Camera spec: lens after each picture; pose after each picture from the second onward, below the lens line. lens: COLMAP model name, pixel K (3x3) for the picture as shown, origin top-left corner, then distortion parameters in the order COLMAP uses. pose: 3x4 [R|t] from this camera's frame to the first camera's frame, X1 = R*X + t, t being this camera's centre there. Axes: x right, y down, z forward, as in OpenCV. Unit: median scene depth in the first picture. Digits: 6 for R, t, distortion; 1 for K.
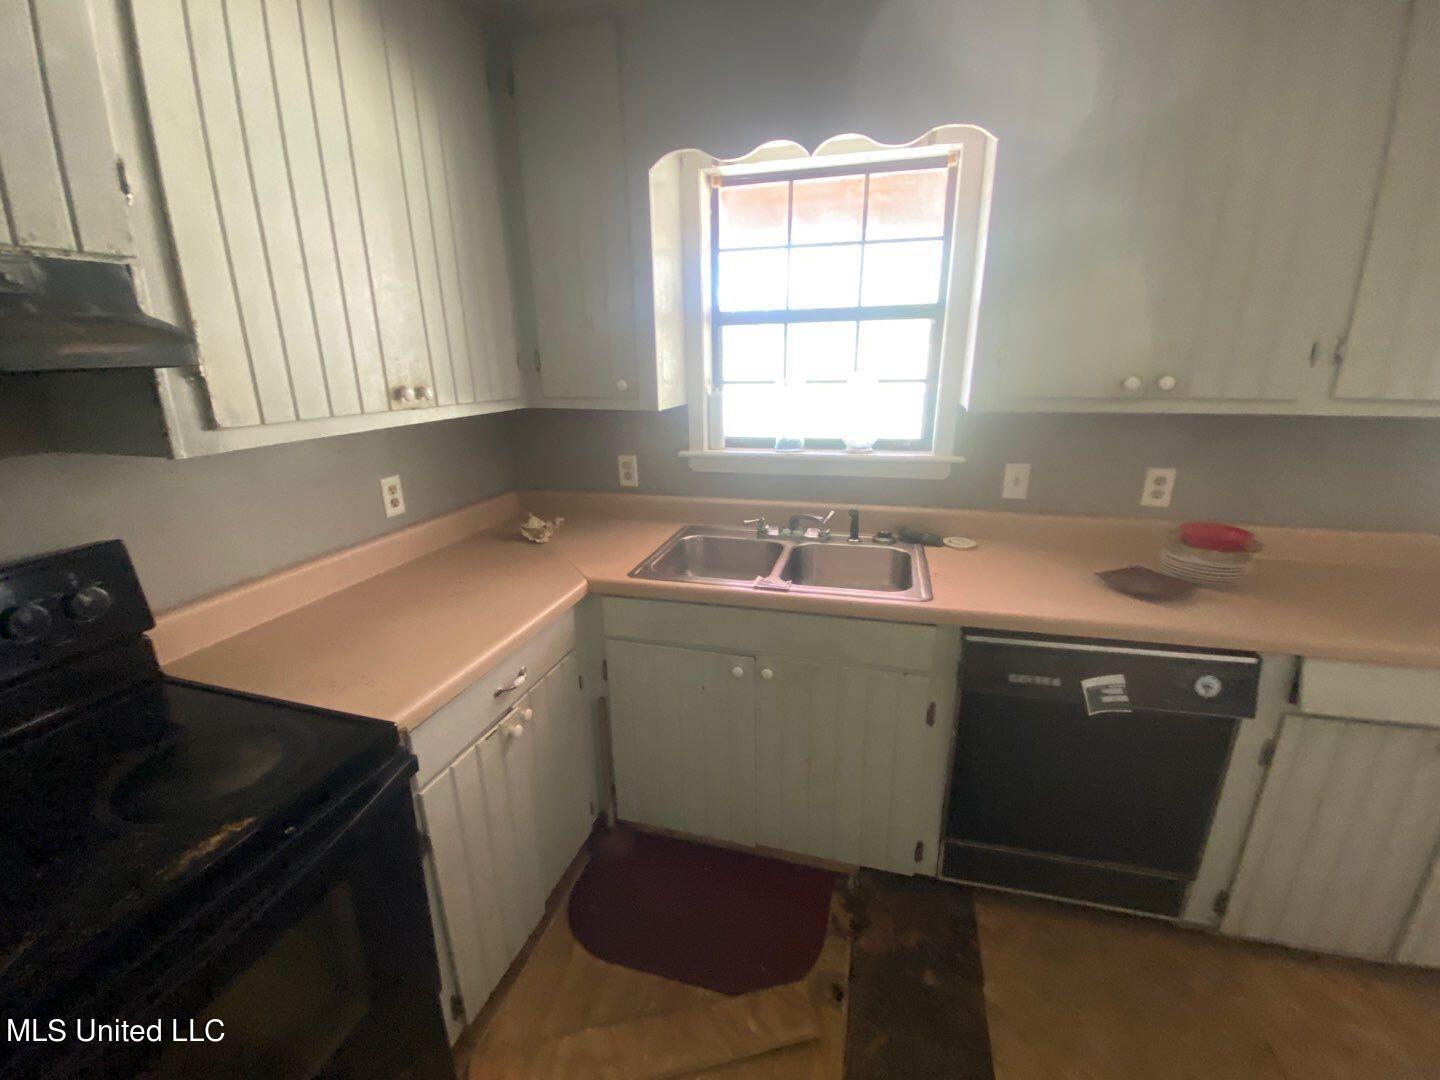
lens RADIAL K [[614.3, 0, 728.9], [0, 614.3, 537.8], [0, 0, 1]] dist [-0.020000, -0.002353]
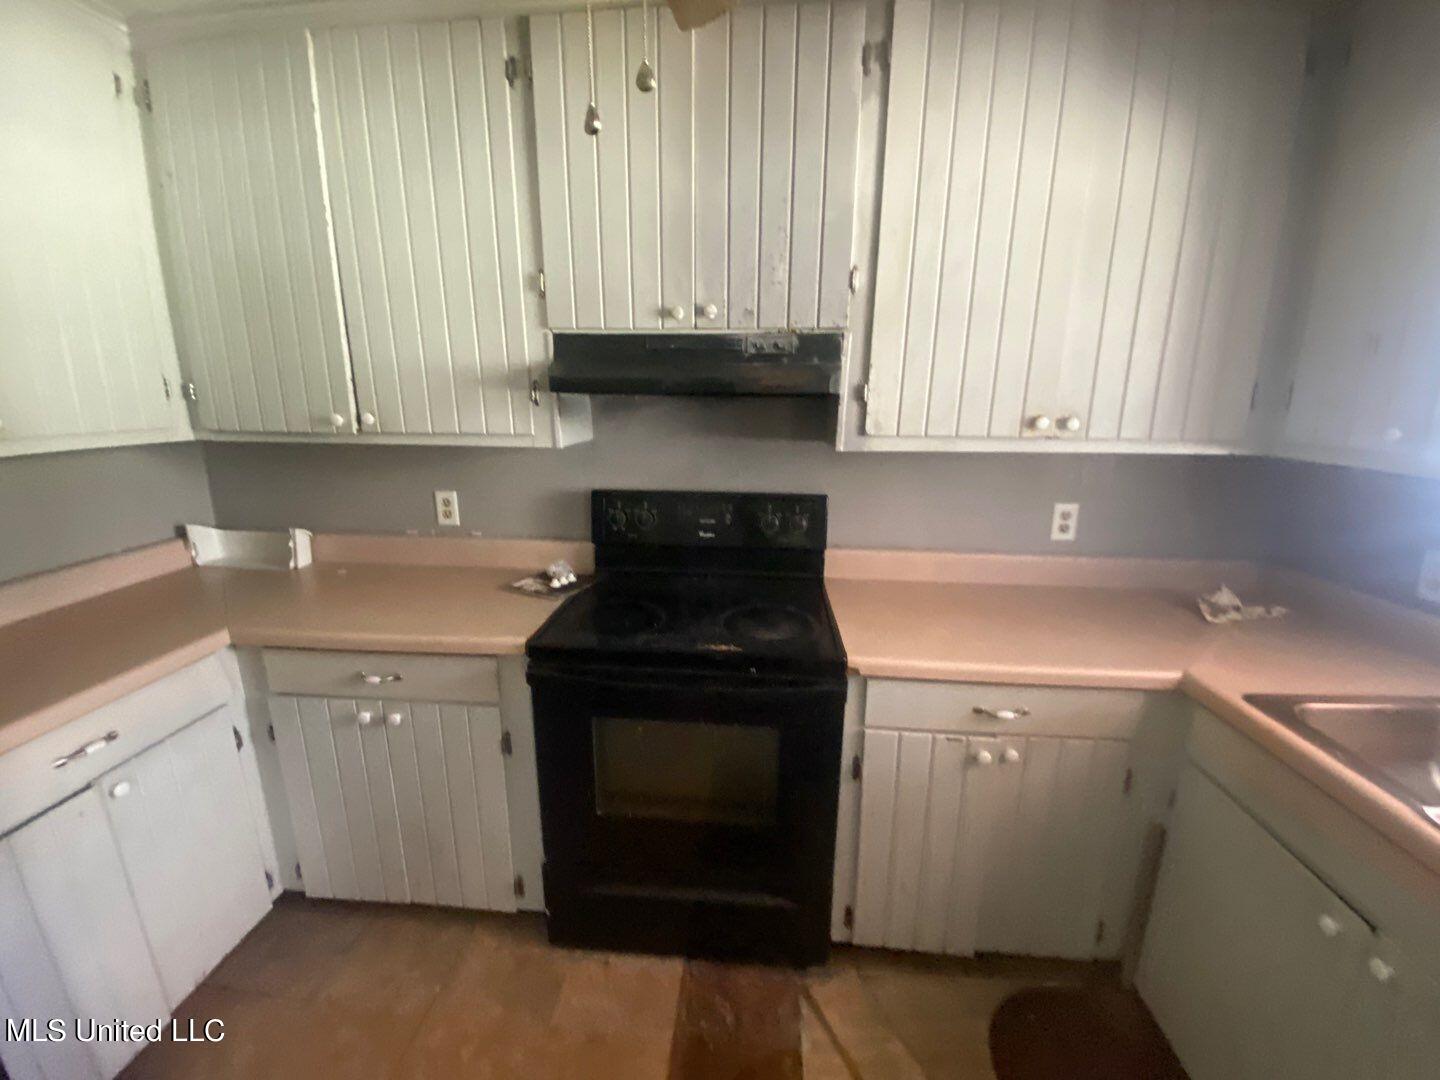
lens RADIAL K [[586.3, 0, 718.6], [0, 586.3, 543.4], [0, 0, 1]] dist [-0.000802, 0.000024]
pose [[0.163248, 0.245357, -0.955589, 0.419234], [-0.282908, 0.939548, 0.192907, -0.076988], [0.945152, 0.238852, 0.222793, 0.285890]]
